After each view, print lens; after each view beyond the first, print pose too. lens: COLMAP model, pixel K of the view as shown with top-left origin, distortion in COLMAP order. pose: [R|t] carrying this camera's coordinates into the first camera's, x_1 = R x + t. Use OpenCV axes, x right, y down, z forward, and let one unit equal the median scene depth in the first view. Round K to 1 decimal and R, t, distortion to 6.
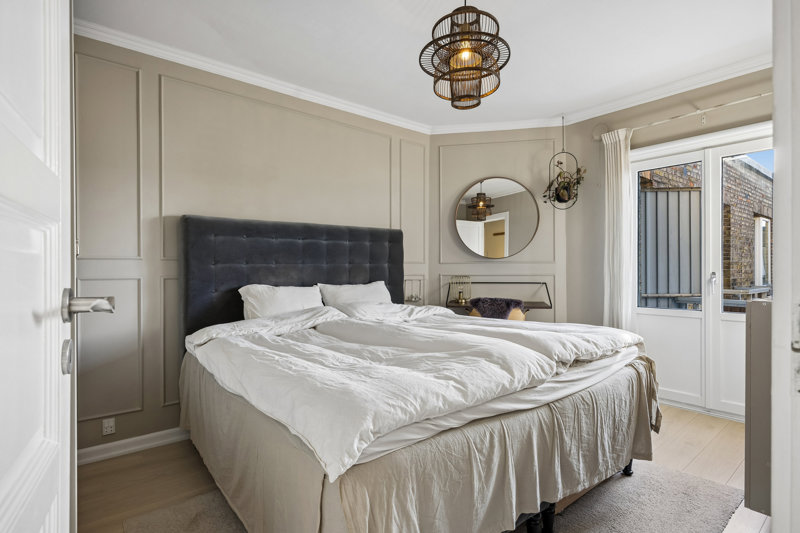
lens RADIAL K [[405.9, 0, 401.0], [0, 405.9, 271.6], [0, 0, 1]] dist [0.000191, 0.000000]
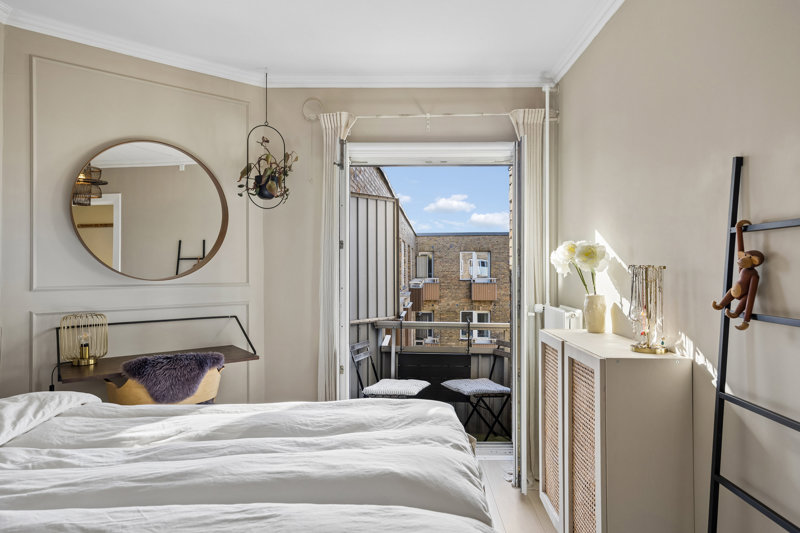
lens RADIAL K [[493.0, 0, 400.0], [0, 493.0, 266.5], [0, 0, 1]] dist [0.043505, 0.001093]
pose [[0.655067, 0.004623, 0.755557, -0.082980], [0.000854, 0.999976, -0.006858, -0.049256], [-0.755570, 0.005138, 0.655047, 0.276691]]
